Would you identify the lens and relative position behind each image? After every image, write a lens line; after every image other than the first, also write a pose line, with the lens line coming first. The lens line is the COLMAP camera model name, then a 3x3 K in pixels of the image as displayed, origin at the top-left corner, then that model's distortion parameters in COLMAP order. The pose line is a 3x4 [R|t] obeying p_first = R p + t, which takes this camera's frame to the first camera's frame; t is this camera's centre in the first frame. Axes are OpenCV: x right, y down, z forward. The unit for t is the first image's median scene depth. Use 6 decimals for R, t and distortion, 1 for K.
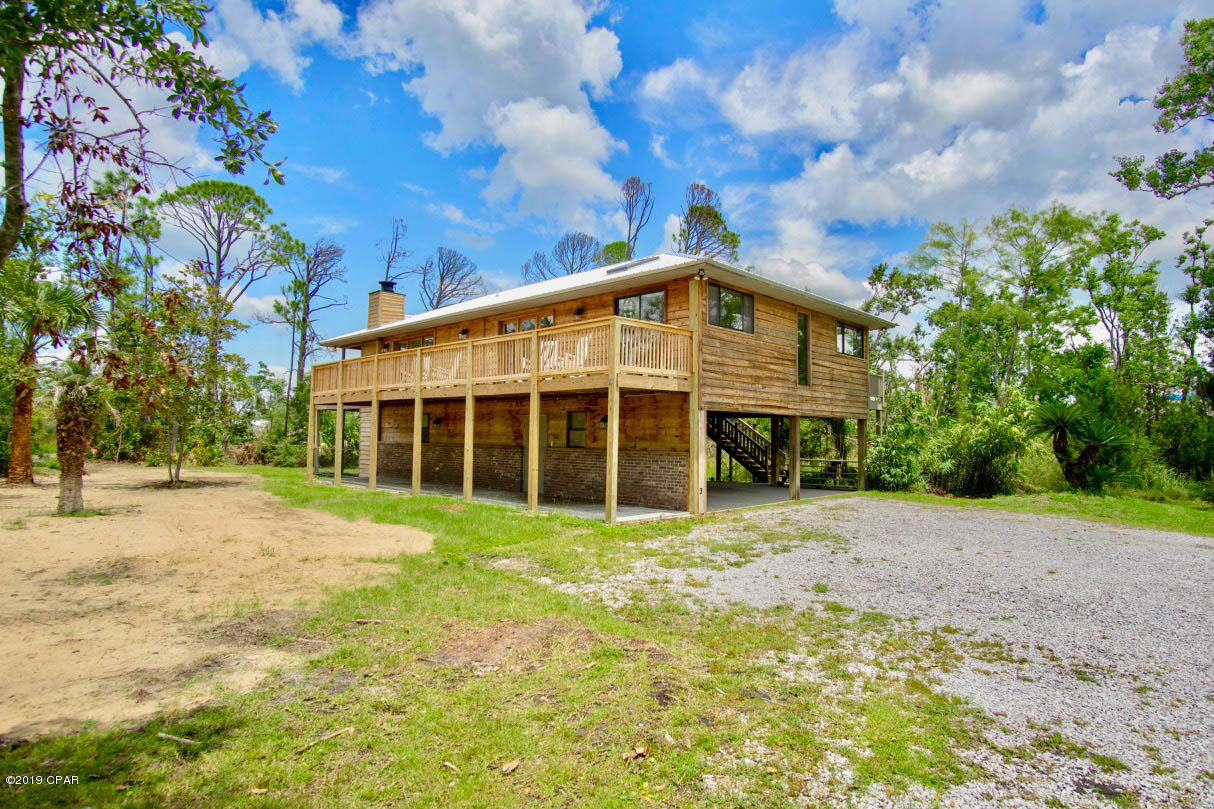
lens RADIAL K [[651.3, 0, 614.8], [0, 651.3, 399.2], [0, 0, 1]] dist [-0.035317, 0.009908]
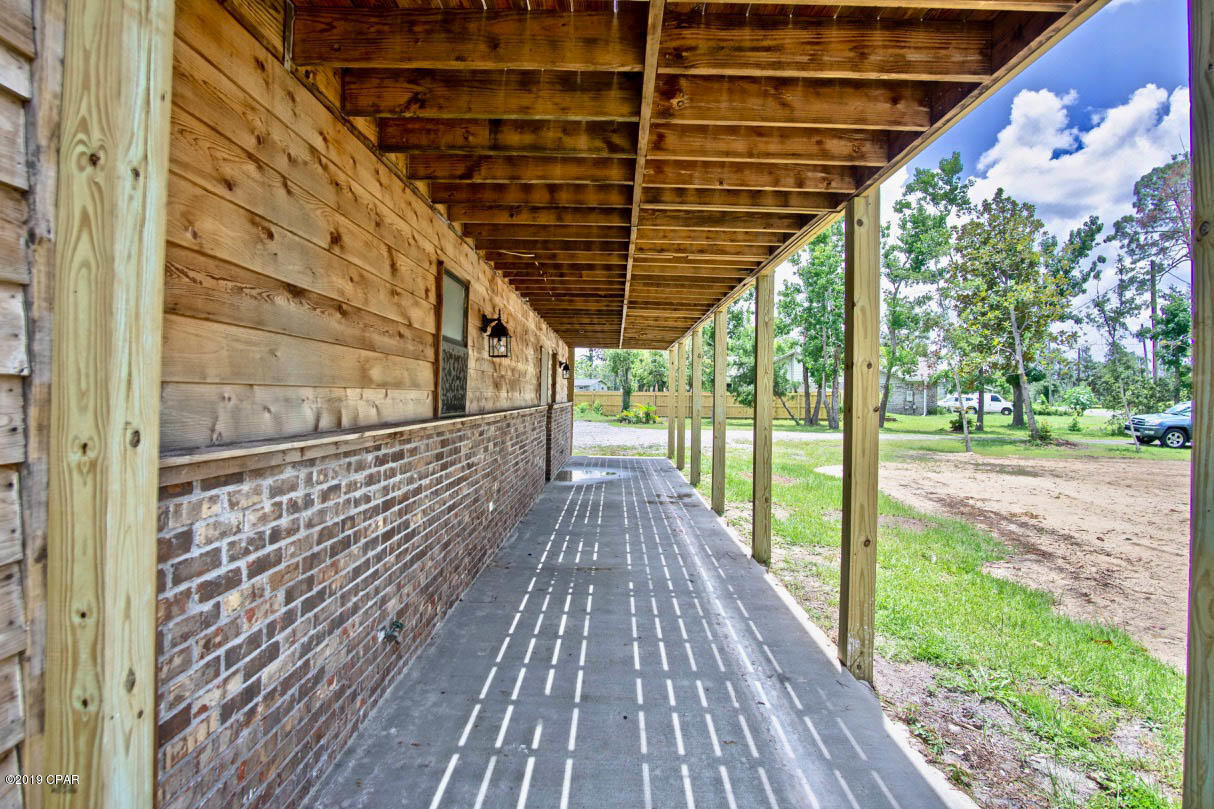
lens RADIAL K [[651.3, 0, 597.8], [0, 651.3, 401.4], [0, 0, 1]] dist [-0.035317, 0.009908]
pose [[-0.670649, -0.031939, 0.741087, -0.542007], [-0.068441, 0.997475, -0.018947, 0.071894], [-0.738611, -0.063427, -0.671141, 1.249976]]
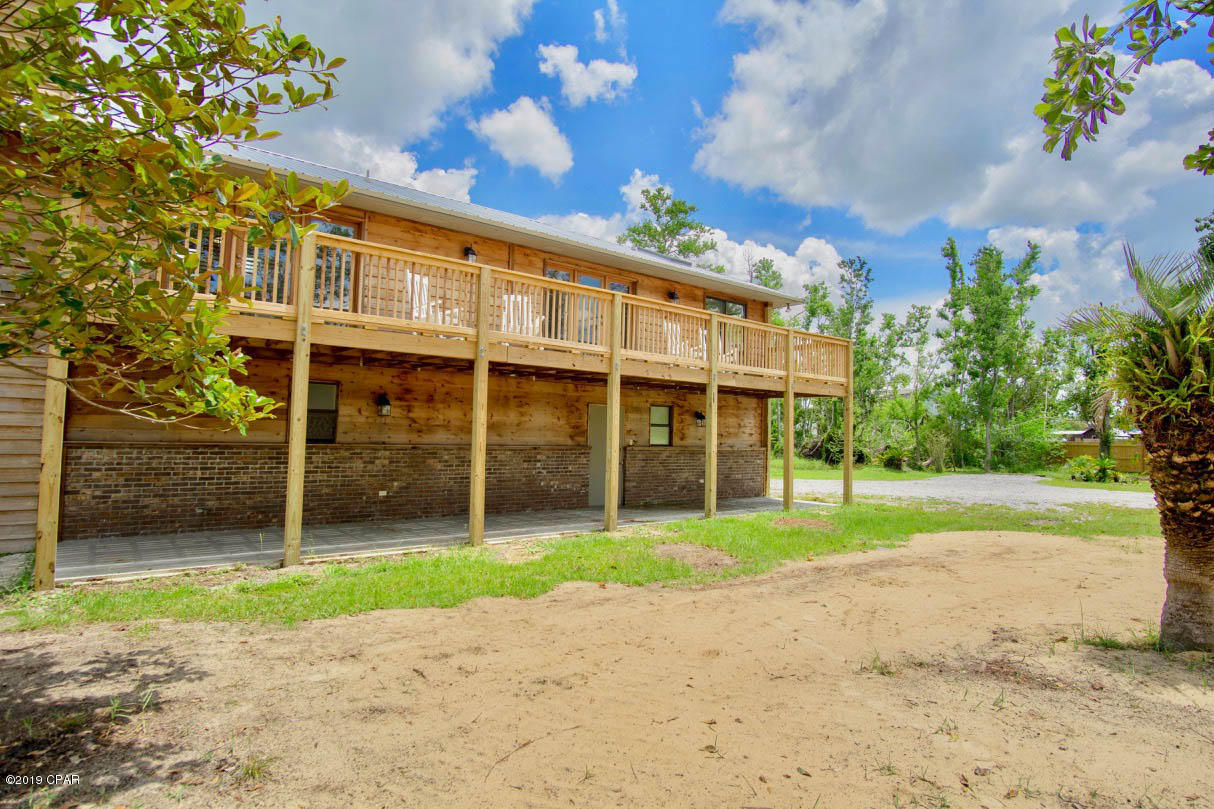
lens RADIAL K [[651.3, 0, 607.1], [0, 651.3, 403.0], [0, 0, 1]] dist [-0.035317, 0.009908]
pose [[0.127705, 0.036091, 0.991155, -0.824806], [-0.078205, 0.996593, -0.026213, 0.038855], [-0.988724, -0.074166, 0.130092, 0.831875]]
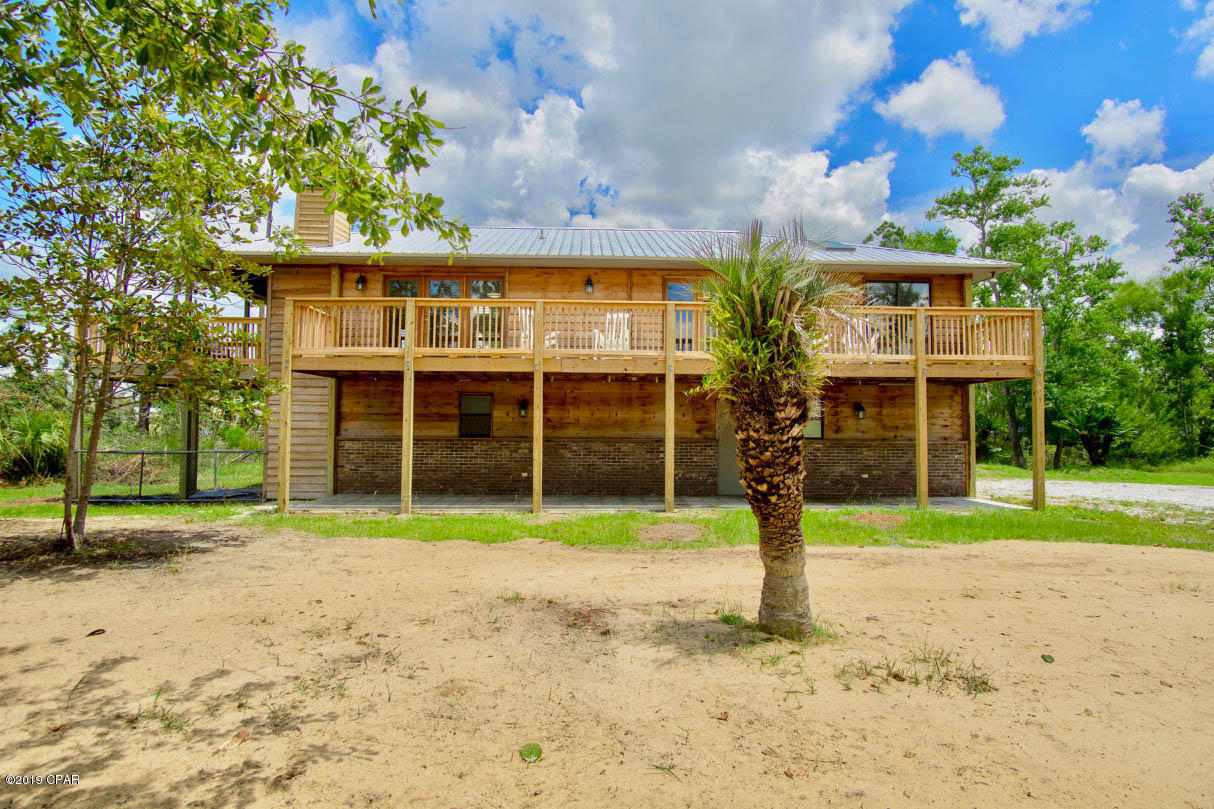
lens RADIAL K [[651.3, 0, 609.0], [0, 651.3, 403.7], [0, 0, 1]] dist [-0.035317, 0.009908]
pose [[0.694581, 0.018413, 0.719179, -0.768355], [-0.038755, 0.999179, 0.011847, 0.022433], [-0.718370, -0.036100, 0.694724, 0.502991]]
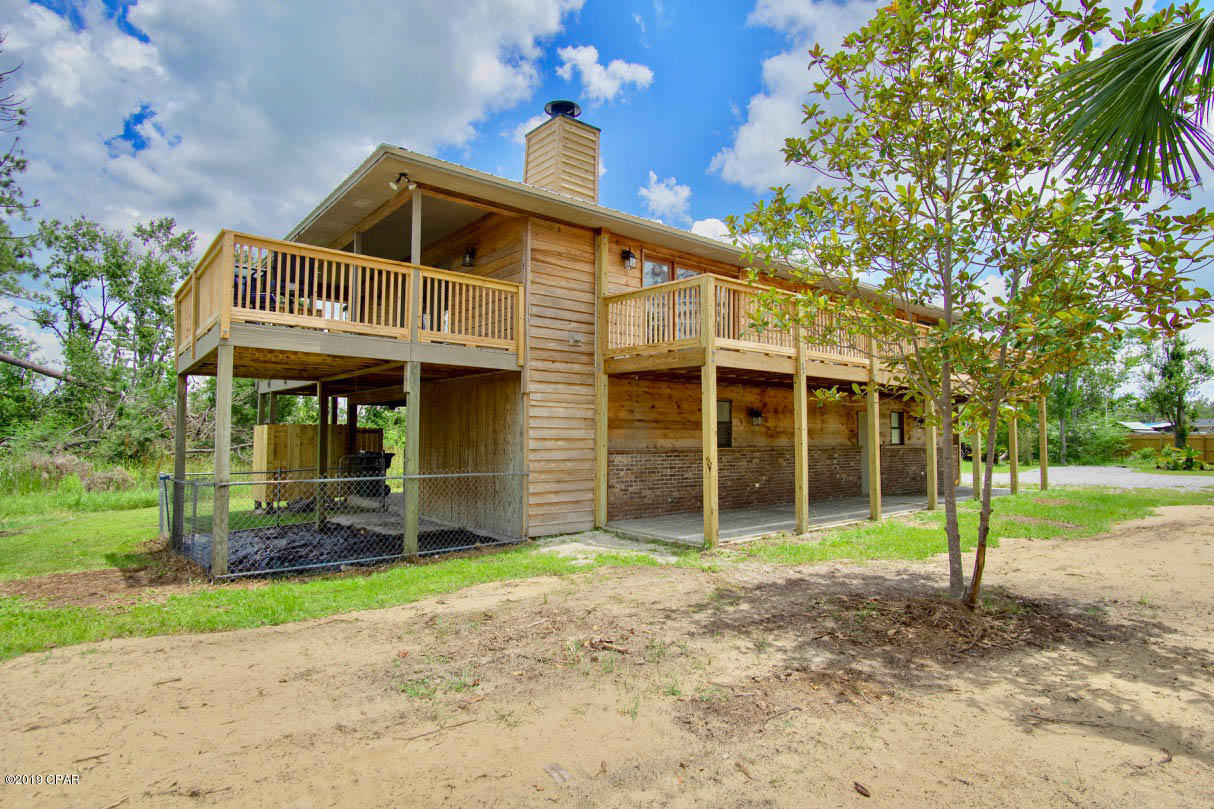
lens RADIAL K [[675.2, 0, 617.0], [0, 675.2, 406.9], [0, 0, 1]] dist [-0.034898, 0.006188]
pose [[0.101529, 0.033944, 0.994253, -1.055284], [-0.056665, 0.997993, -0.028286, 0.059771], [-0.993217, -0.053467, 0.103249, 1.169287]]
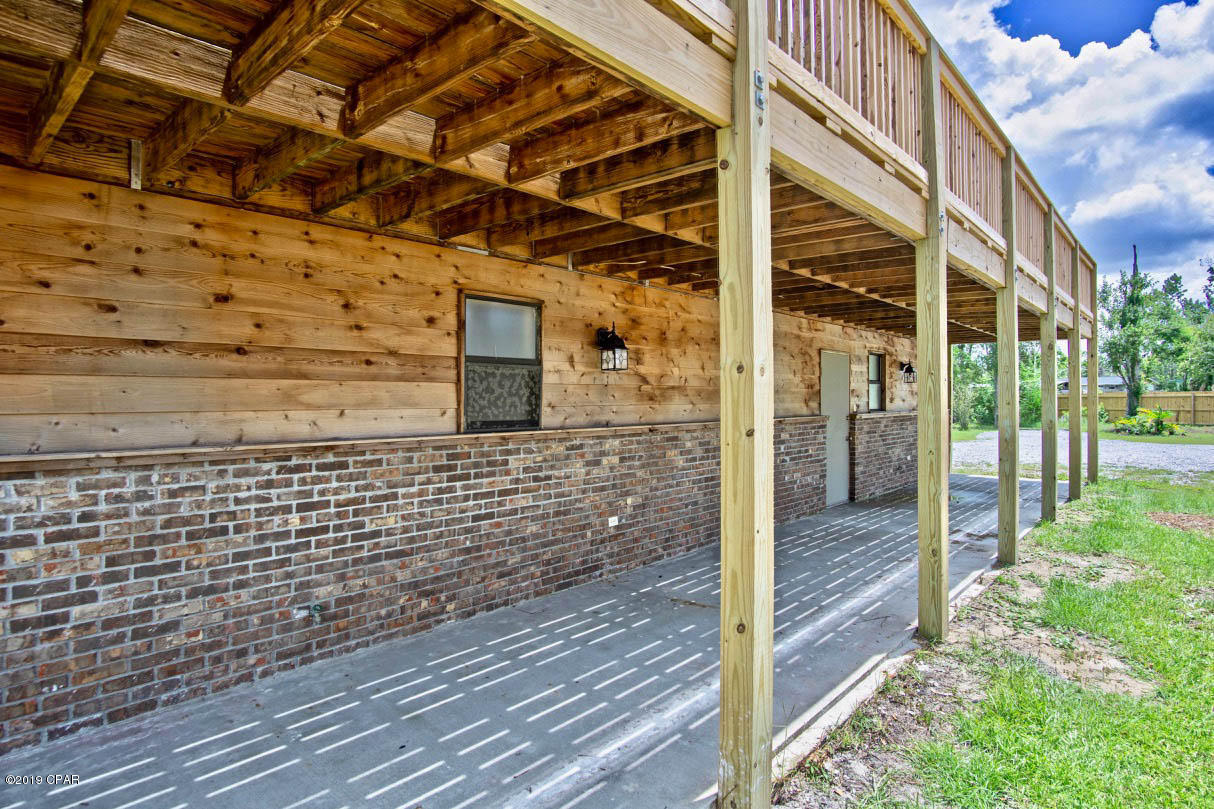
lens RADIAL K [[651.3, 0, 605.1], [0, 651.3, 401.4], [0, 0, 1]] dist [-0.035317, 0.009908]
pose [[-0.020439, -0.019300, 0.999605, -0.582516], [-0.054558, 0.998345, 0.018160, 0.058595], [-0.998301, -0.054166, -0.021458, 1.100401]]
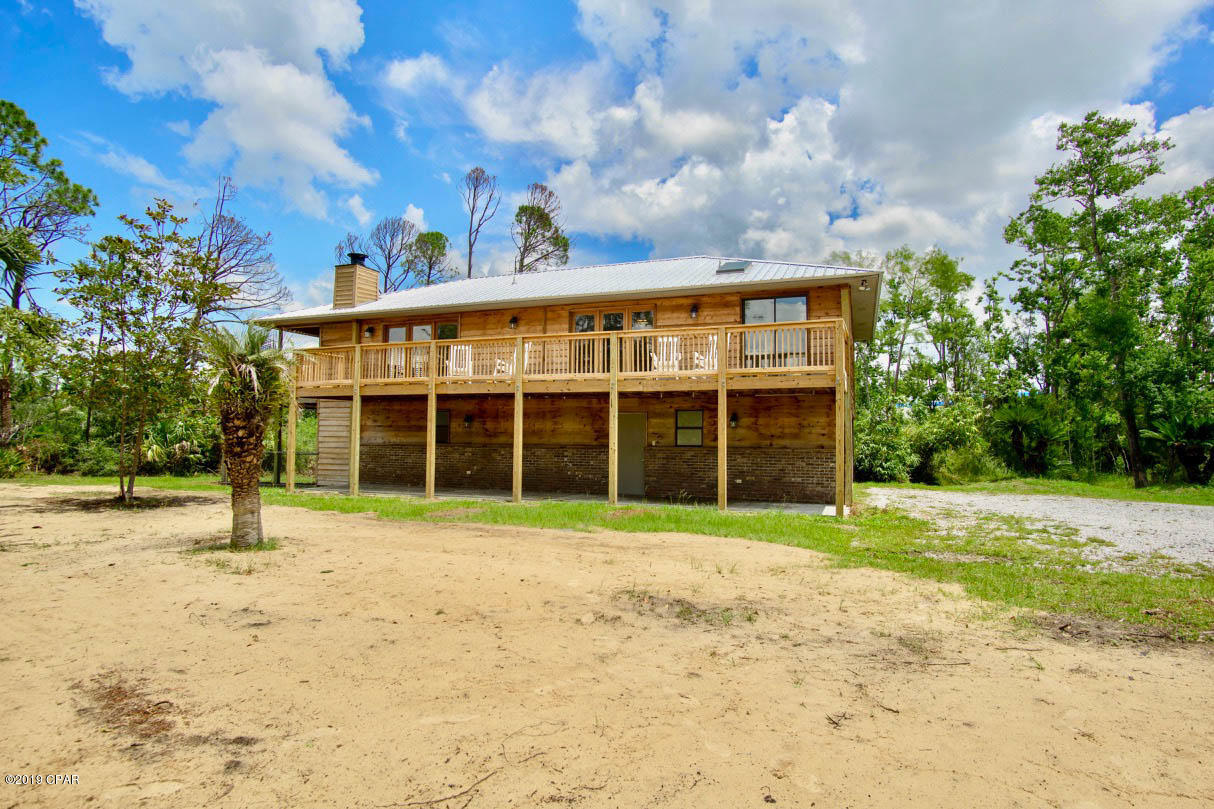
lens RADIAL K [[651.3, 0, 616.8], [0, 651.3, 399.3], [0, 0, 1]] dist [-0.035317, 0.009908]
pose [[0.919960, 0.018942, 0.391555, -0.474317], [-0.019313, 0.999809, -0.002992, 0.006812], [-0.391537, -0.004809, 0.920150, 0.117256]]
